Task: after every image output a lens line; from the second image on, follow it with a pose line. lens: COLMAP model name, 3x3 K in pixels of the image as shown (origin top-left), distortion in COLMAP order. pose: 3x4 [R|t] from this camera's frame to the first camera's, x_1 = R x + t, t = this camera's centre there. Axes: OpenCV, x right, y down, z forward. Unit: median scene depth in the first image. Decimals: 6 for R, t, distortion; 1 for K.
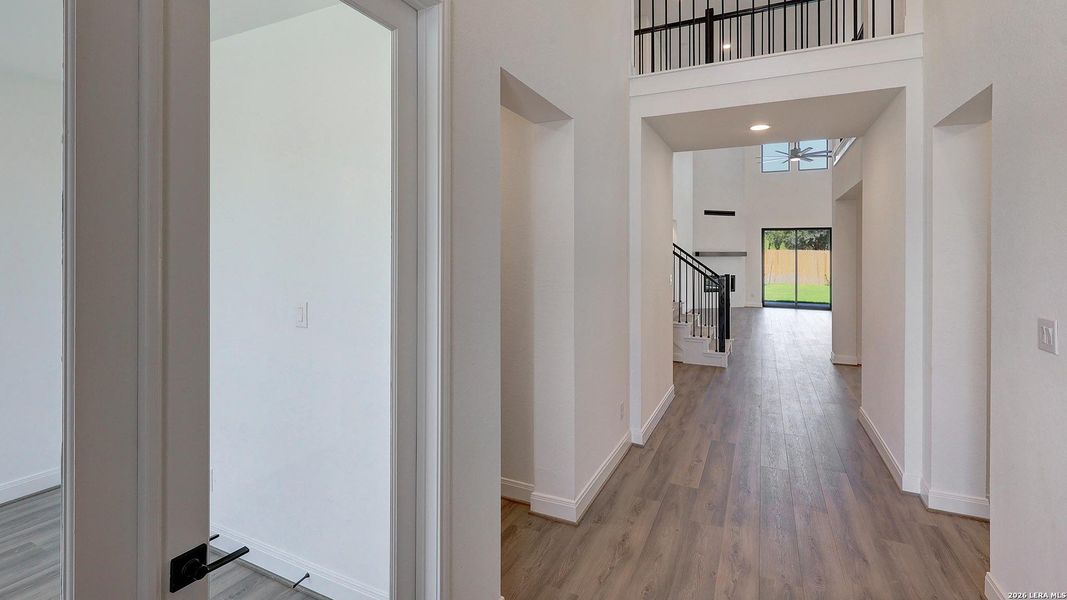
lens RADIAL K [[481.9, 0, 532.9], [0, 481.9, 256.7], [0, 0, 1]] dist [-0.001037, 0.000036]
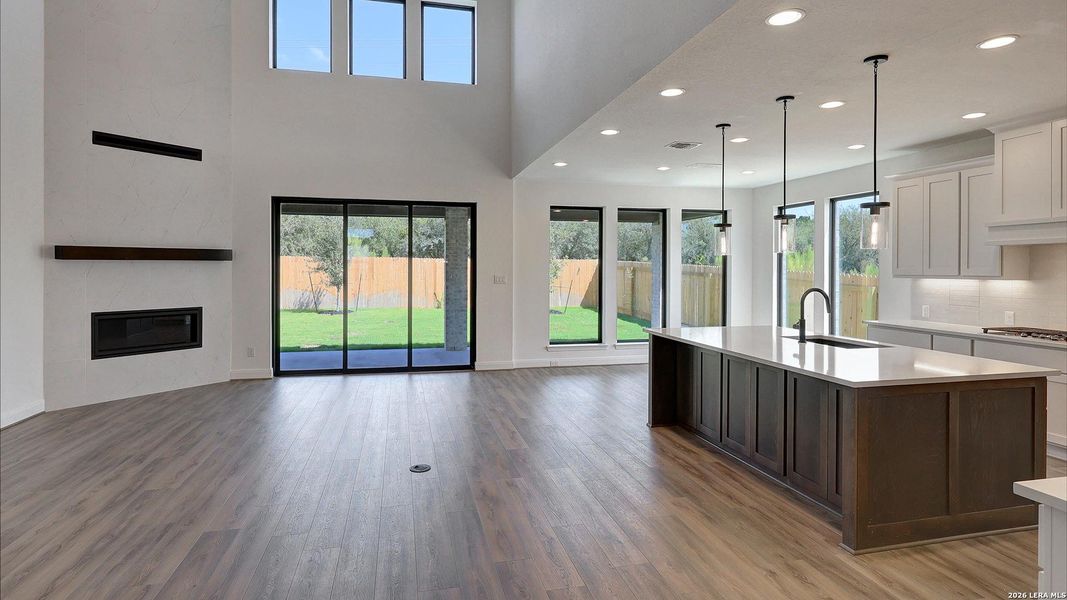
lens RADIAL K [[550.4, 0, 528.3], [0, 550.4, 273.6], [0, 0, 1]] dist [-0.002938, -0.000984]
pose [[0.779915, 0.001402, 0.625884, 0.342497], [-0.007423, 0.999948, 0.007010, 0.004802], [-0.625842, -0.010113, 0.779885, 0.461878]]
